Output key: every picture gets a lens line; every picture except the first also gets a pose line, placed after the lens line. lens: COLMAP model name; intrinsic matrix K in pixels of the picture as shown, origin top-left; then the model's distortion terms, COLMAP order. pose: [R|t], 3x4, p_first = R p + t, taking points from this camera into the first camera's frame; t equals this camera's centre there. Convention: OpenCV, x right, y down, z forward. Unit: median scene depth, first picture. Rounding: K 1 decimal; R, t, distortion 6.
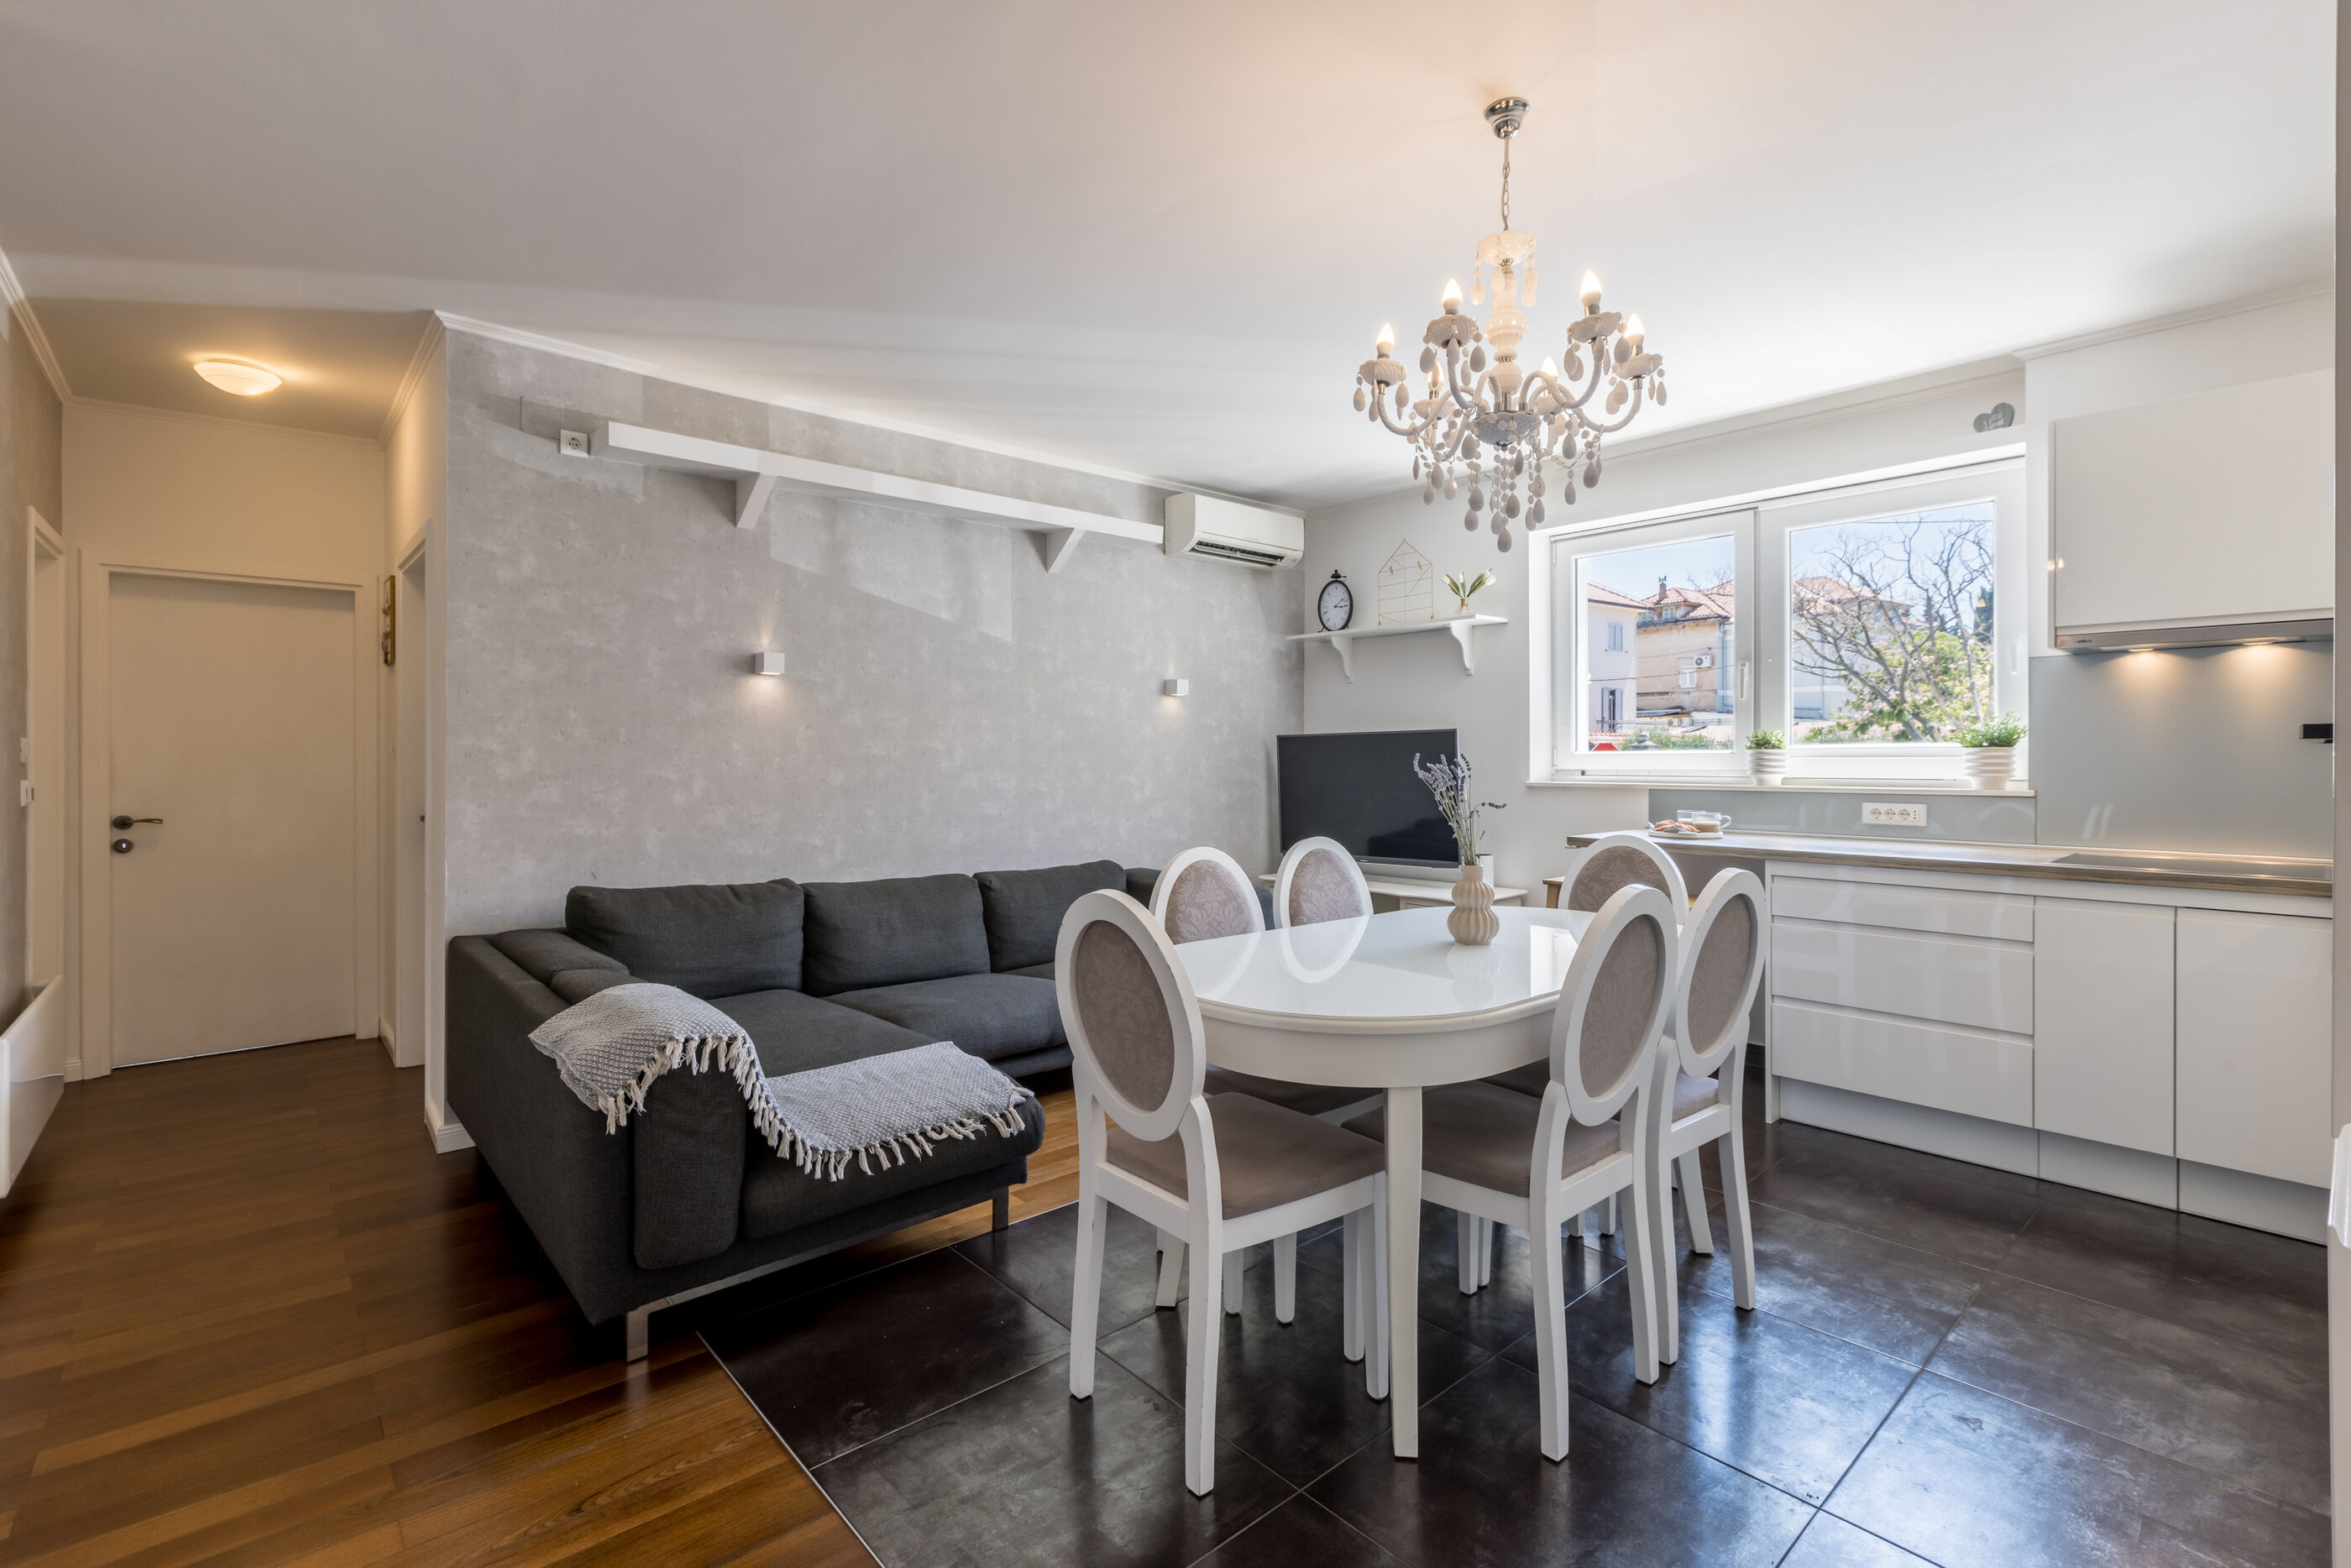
lens RADIAL K [[1055.8, 0, 1214.5], [0, 1055.8, 759.6], [0, 0, 1]] dist [0.000123, 0.000397]
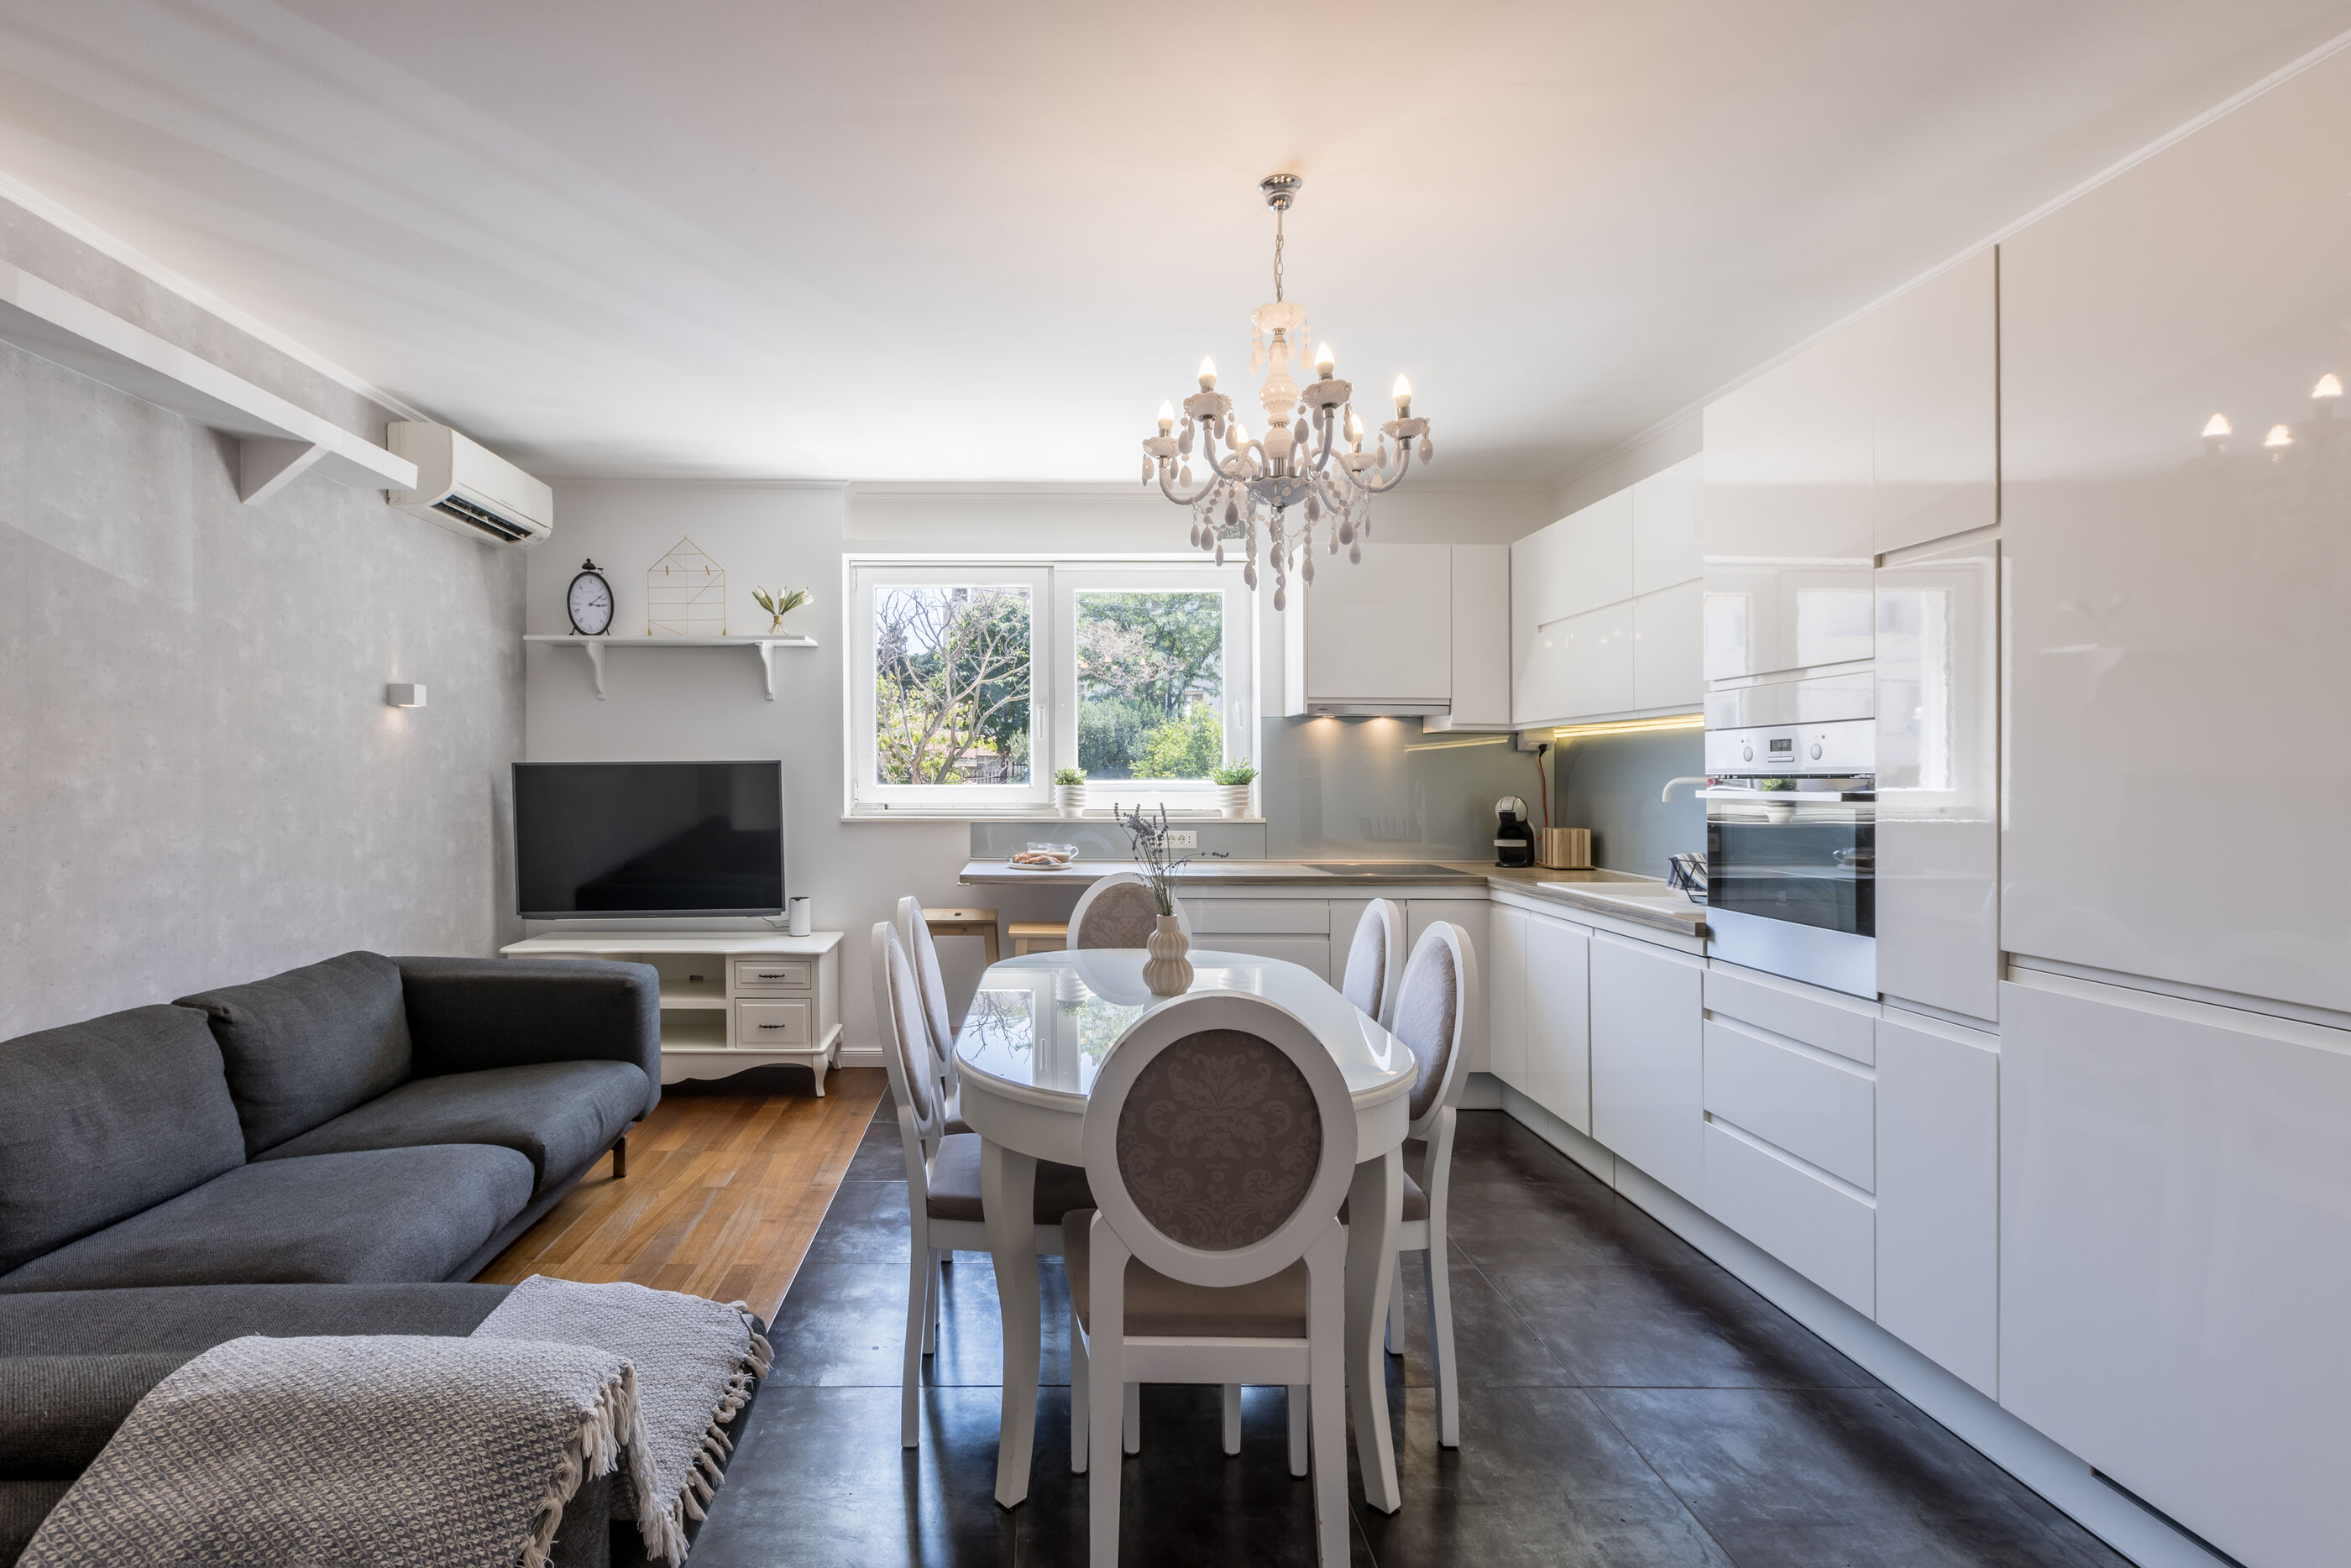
lens RADIAL K [[1095.1, 0, 1038.3], [0, 1095.1, 776.3], [0, 0, 1]] dist [0.012249, -0.001602]
pose [[0.677681, 0.002057, 0.735353, -0.361596], [-0.002435, 0.999997, -0.000553, -0.018013], [-0.735352, -0.001416, 0.677684, 0.236429]]
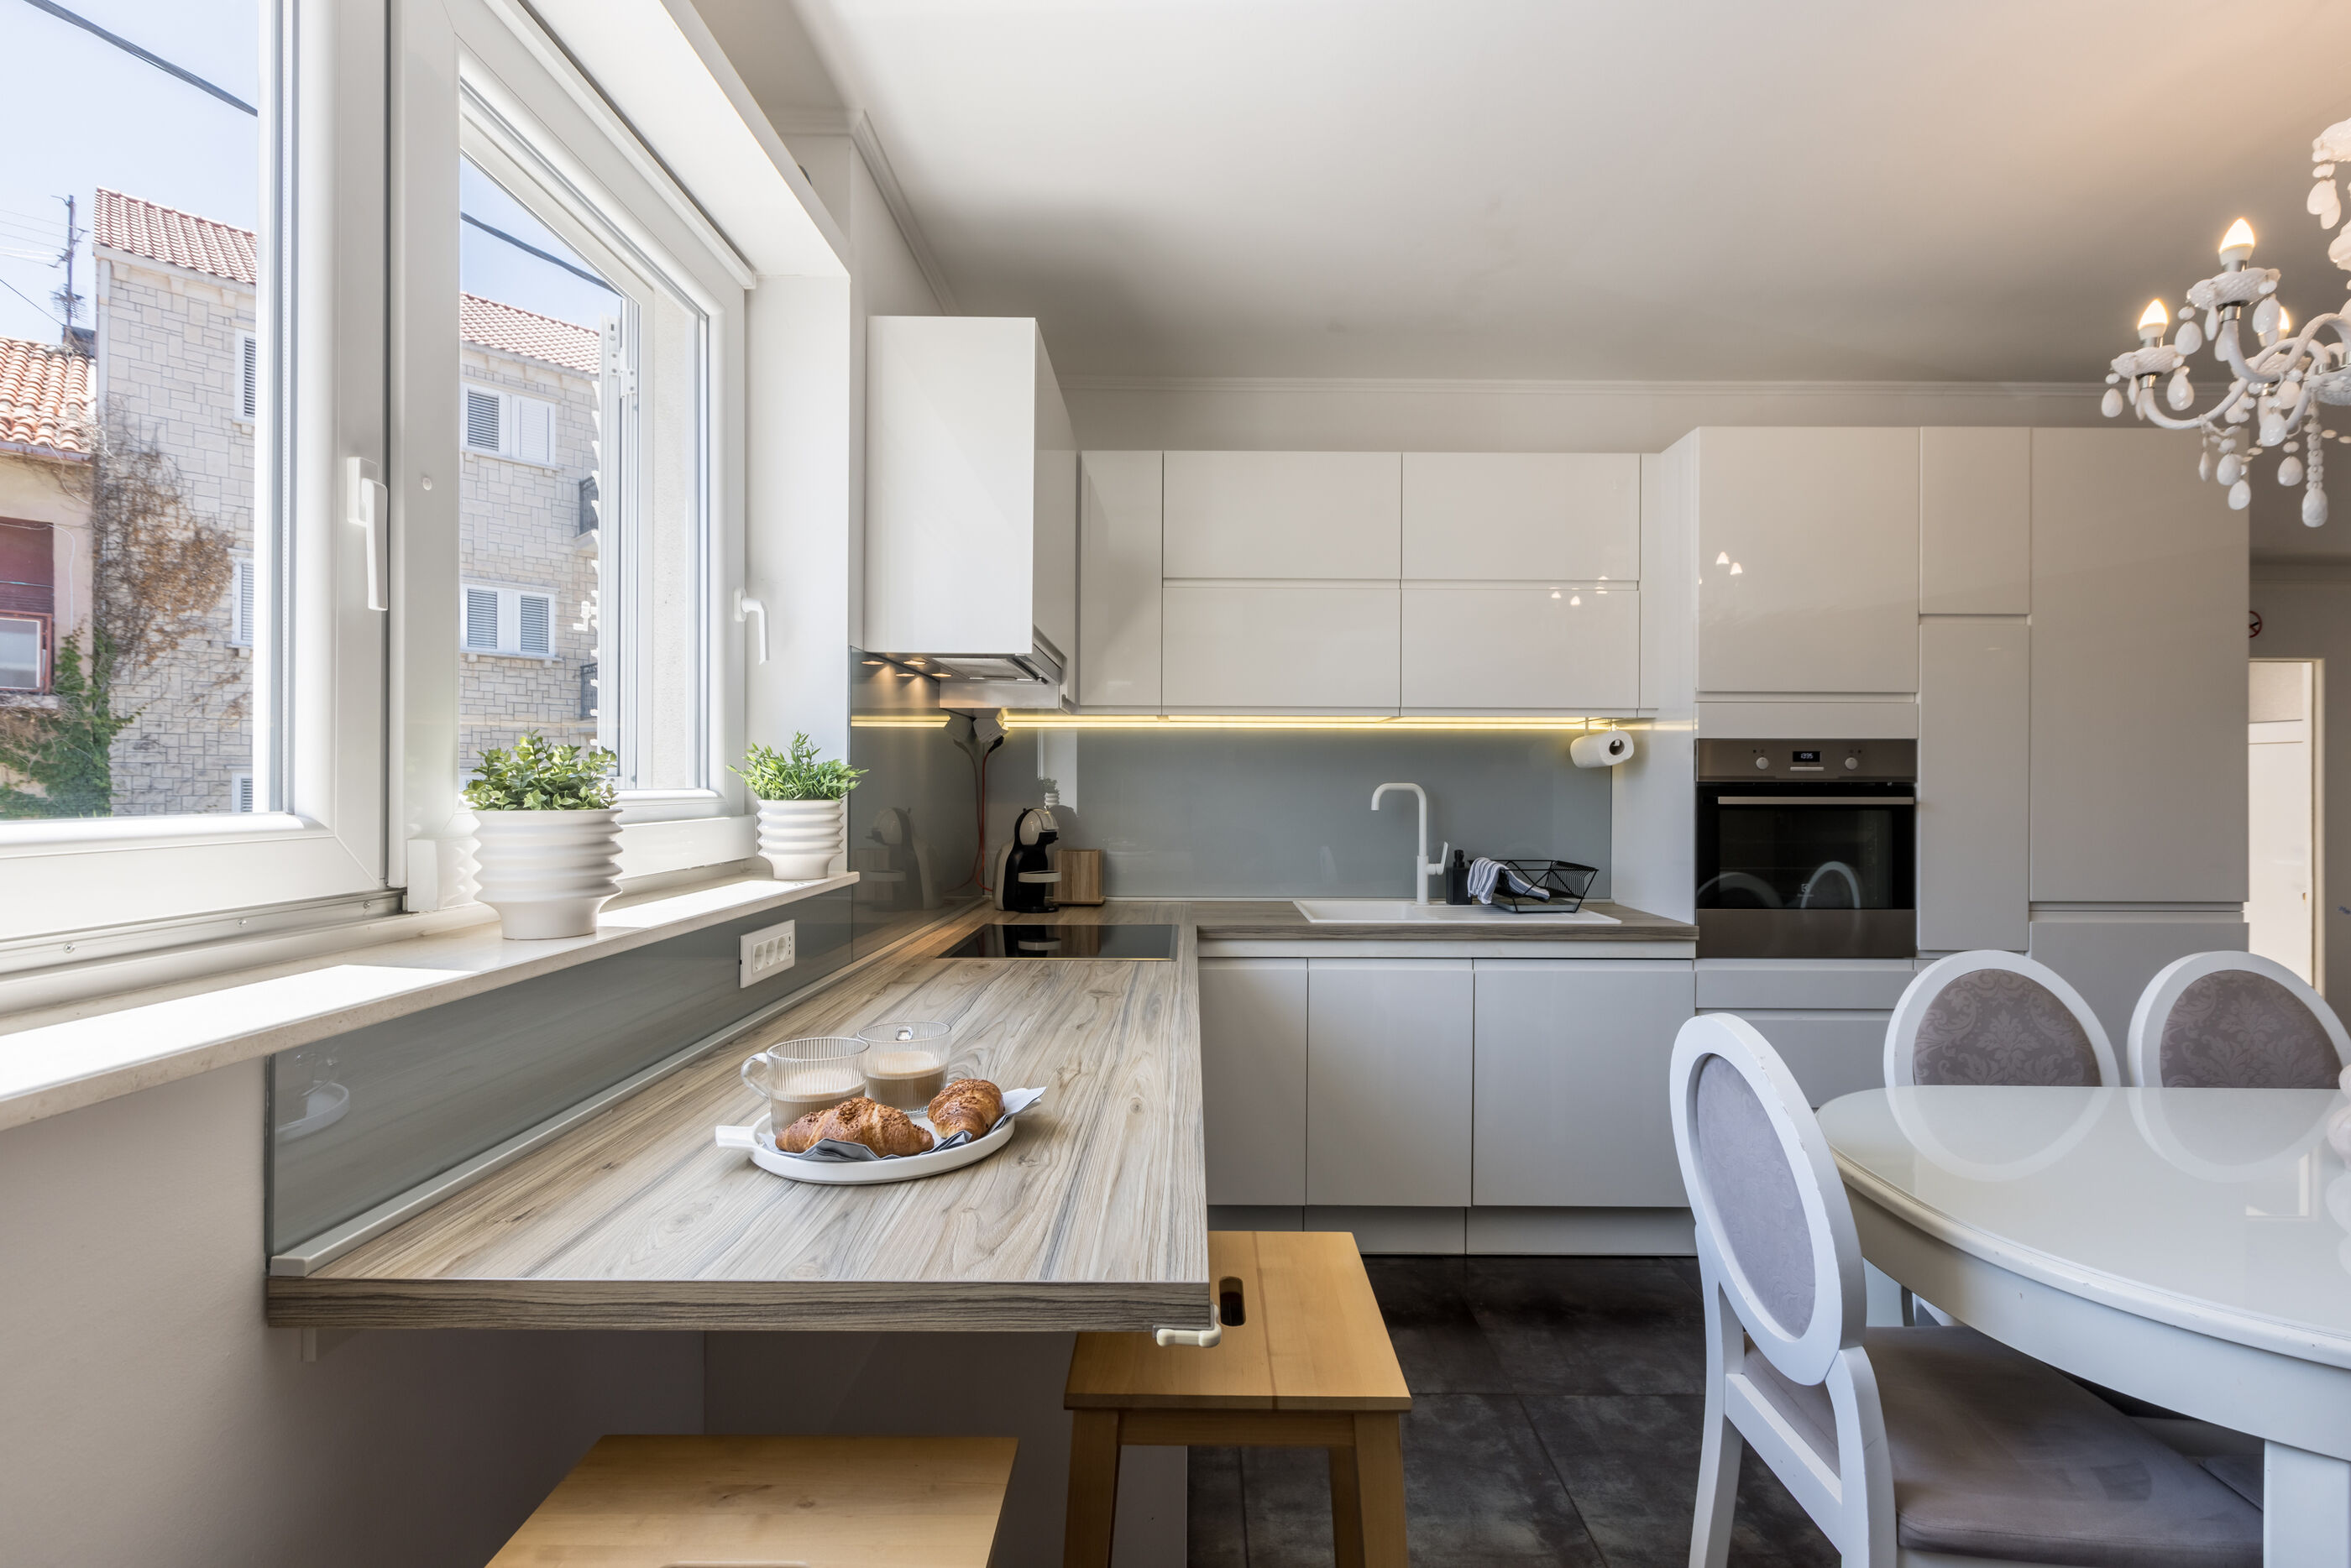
lens RADIAL K [[1056.2, 0, 1188.8], [0, 1056.2, 770.4], [0, 0, 1]] dist [0.001631, -0.000960]
pose [[-0.740760, 0.008068, 0.671722, 0.190205], [-0.002344, 0.999891, -0.014595, -0.017467], [-0.671766, -0.012386, -0.740660, 1.095657]]
